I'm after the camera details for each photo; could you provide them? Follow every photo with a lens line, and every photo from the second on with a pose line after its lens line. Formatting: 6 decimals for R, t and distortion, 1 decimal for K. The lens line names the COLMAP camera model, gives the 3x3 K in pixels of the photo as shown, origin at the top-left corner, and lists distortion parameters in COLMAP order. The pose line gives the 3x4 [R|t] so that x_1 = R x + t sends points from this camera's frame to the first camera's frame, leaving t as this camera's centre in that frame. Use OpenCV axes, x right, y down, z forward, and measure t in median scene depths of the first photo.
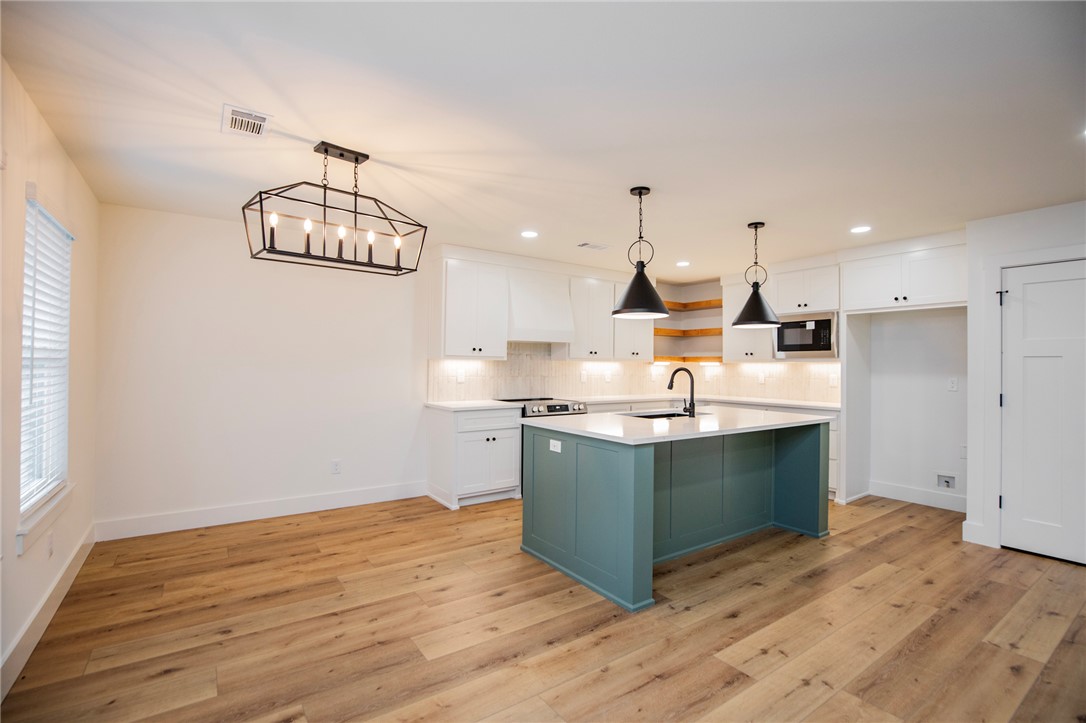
lens RADIAL K [[502.8, 0, 554.4], [0, 502.8, 358.7], [0, 0, 1]] dist [-0.036414, 0.006716]
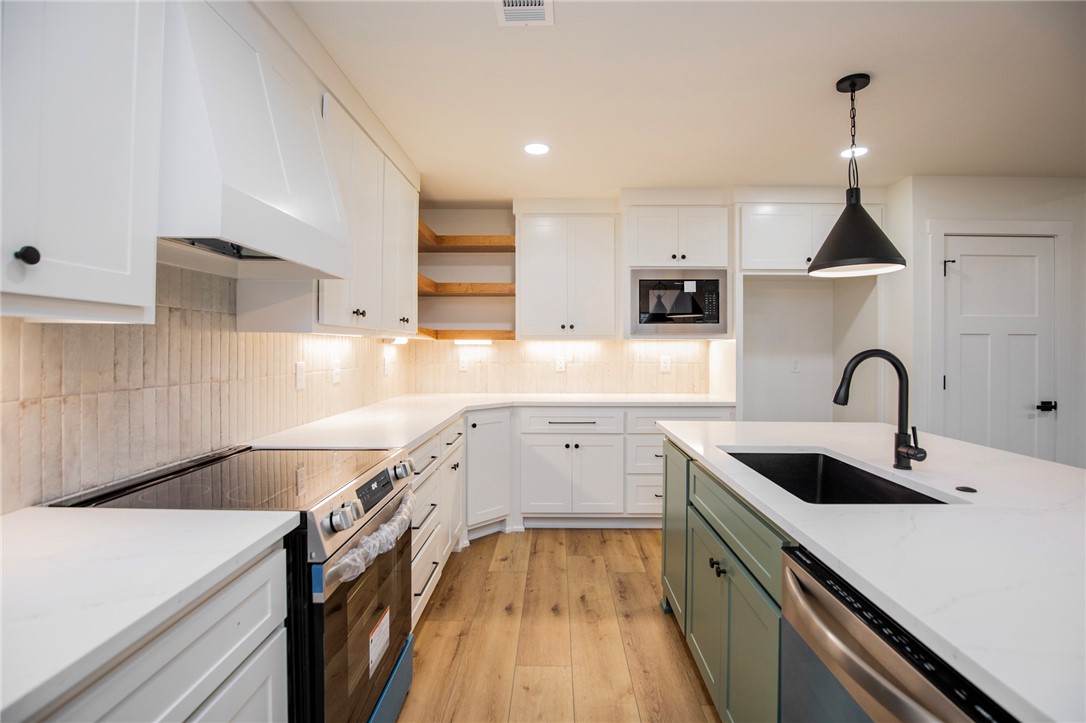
lens RADIAL K [[508.4, 0, 556.3], [0, 508.4, 346.0], [0, 0, 1]] dist [-0.019212, -0.000033]
pose [[0.586711, -0.005240, 0.809780, -0.267255], [-0.007665, 0.999898, 0.012023, 0.014054], [-0.809760, -0.013261, 0.586611, 1.136653]]
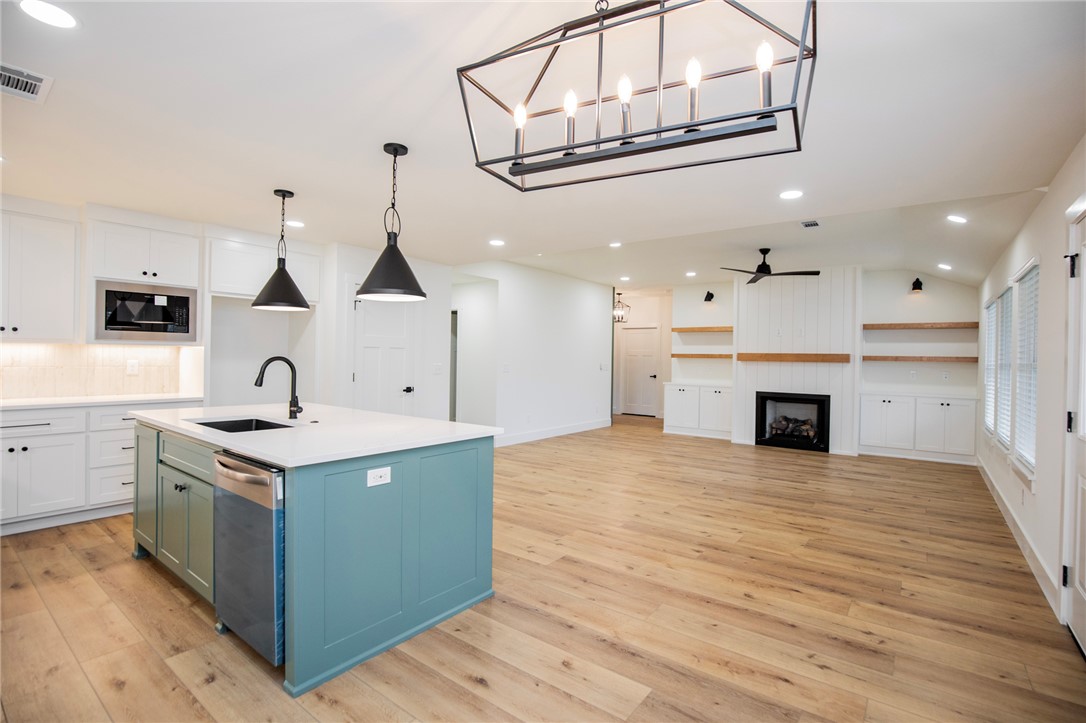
lens RADIAL K [[502.8, 0, 554.4], [0, 502.8, 358.7], [0, 0, 1]] dist [-0.036414, 0.006716]
pose [[-0.302559, -0.016694, 0.952984, -0.700881], [-0.032384, 0.999449, 0.007227, 0.002123], [-0.952580, -0.028675, -0.302933, 0.971613]]
